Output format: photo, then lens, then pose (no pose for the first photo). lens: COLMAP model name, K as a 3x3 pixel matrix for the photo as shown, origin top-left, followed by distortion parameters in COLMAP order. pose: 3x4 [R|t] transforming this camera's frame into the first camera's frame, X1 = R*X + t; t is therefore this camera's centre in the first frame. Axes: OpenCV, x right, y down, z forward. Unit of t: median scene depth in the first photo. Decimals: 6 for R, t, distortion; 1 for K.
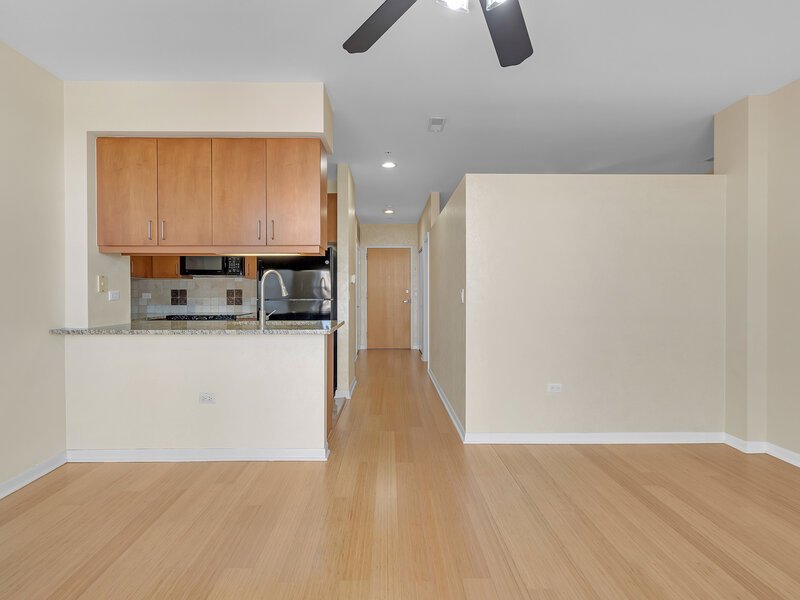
lens RADIAL K [[429.6, 0, 400.5], [0, 429.6, 297.4], [0, 0, 1]] dist [0.002340, 0.000855]
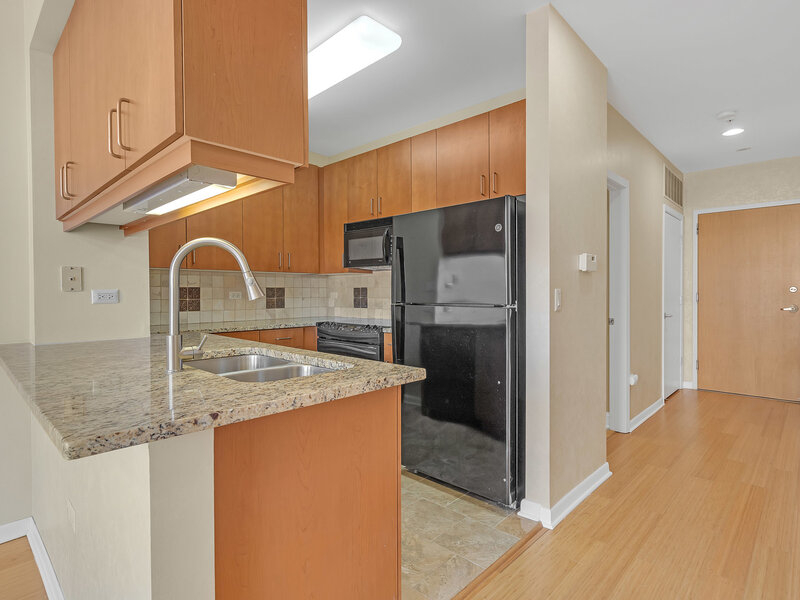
lens RADIAL K [[429.6, 0, 400.5], [0, 429.6, 297.4], [0, 0, 1]] dist [0.002340, 0.000855]
pose [[0.719396, 0.010054, -0.694527, 0.059615], [-0.008921, 0.999947, 0.005235, -0.005505], [0.694543, 0.002430, 0.719447, 0.505859]]
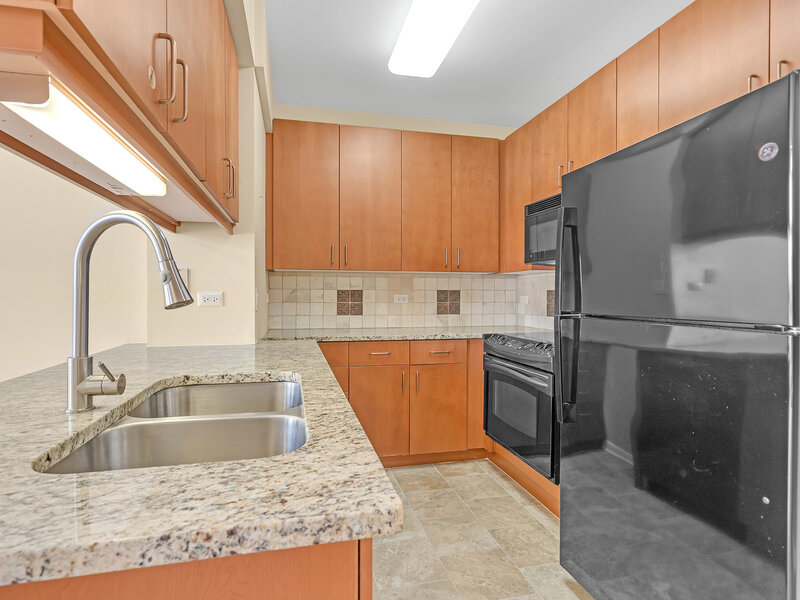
lens RADIAL K [[422.7, 0, 385.3], [0, 422.7, 299.1], [0, 0, 1]] dist [-0.001437, 0.001576]
pose [[0.203036, 0.011956, -0.979098, -0.013255], [-0.015729, 0.999836, 0.008948, -0.007461], [0.979045, 0.013583, 0.203190, 0.666658]]
